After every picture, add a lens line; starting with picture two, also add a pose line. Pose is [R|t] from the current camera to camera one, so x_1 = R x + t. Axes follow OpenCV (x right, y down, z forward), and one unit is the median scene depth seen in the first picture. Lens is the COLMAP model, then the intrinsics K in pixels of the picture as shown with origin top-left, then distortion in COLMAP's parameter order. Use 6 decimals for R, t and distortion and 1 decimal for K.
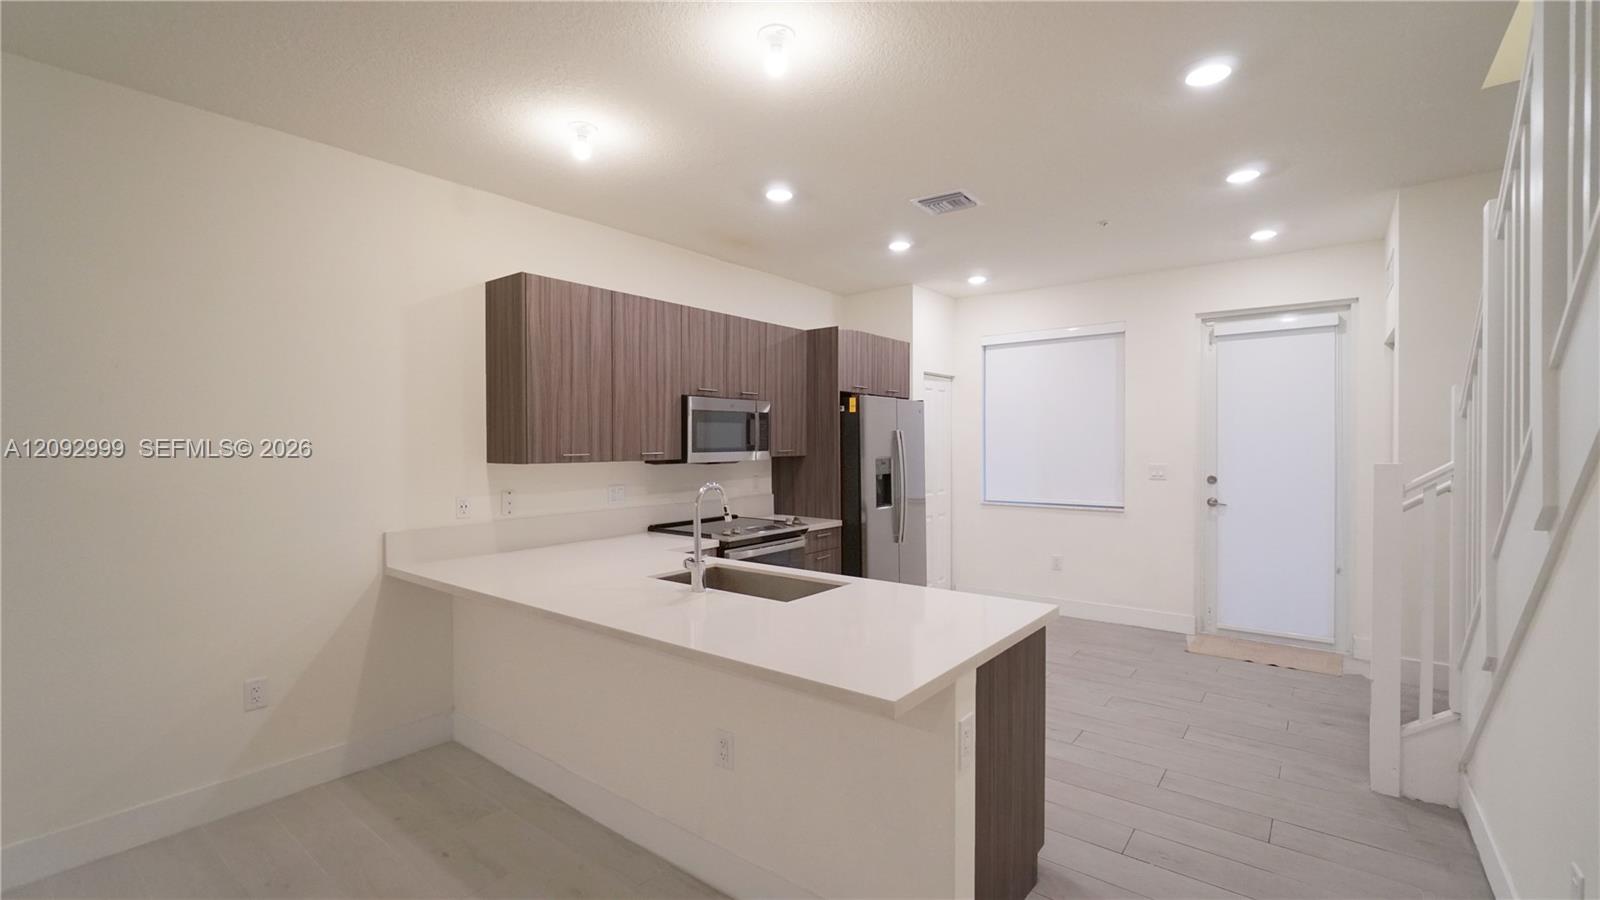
lens RADIAL K [[692.9, 0, 845.0], [0, 692.9, 453.5], [0, 0, 1]] dist [-0.006554, 0.003490]
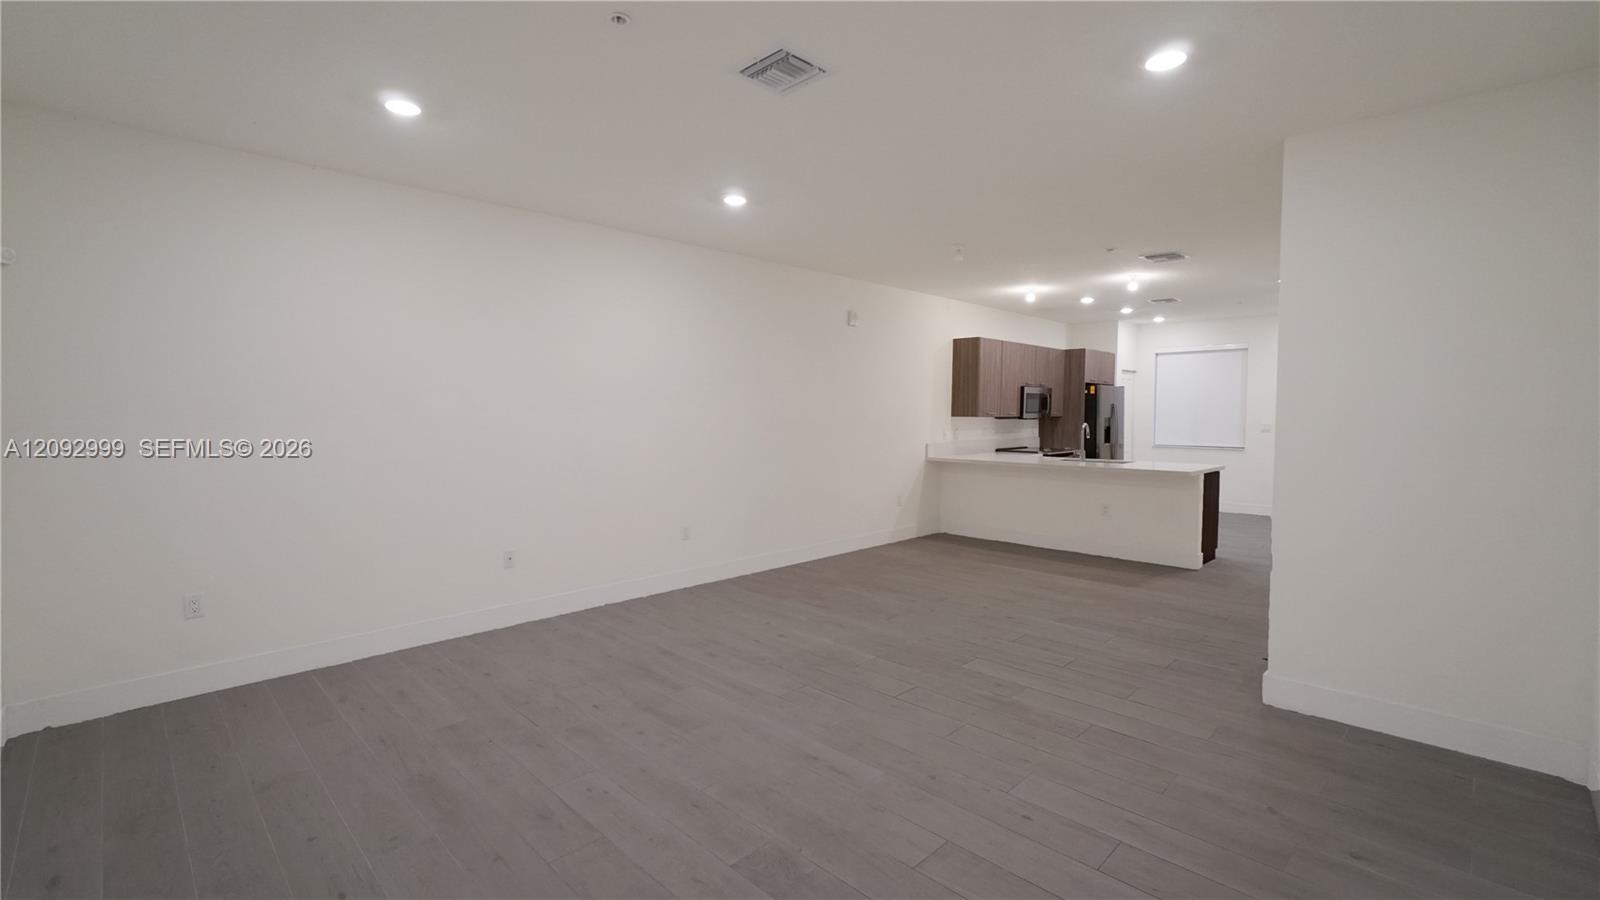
lens RADIAL K [[692.9, 0, 816.5], [0, 692.9, 439.1], [0, 0, 1]] dist [-0.006554, 0.003490]
pose [[0.987285, 0.016221, -0.158131, -0.431634], [-0.012264, 0.999588, 0.025967, 0.025555], [0.158487, -0.023698, 0.987077, -0.997014]]
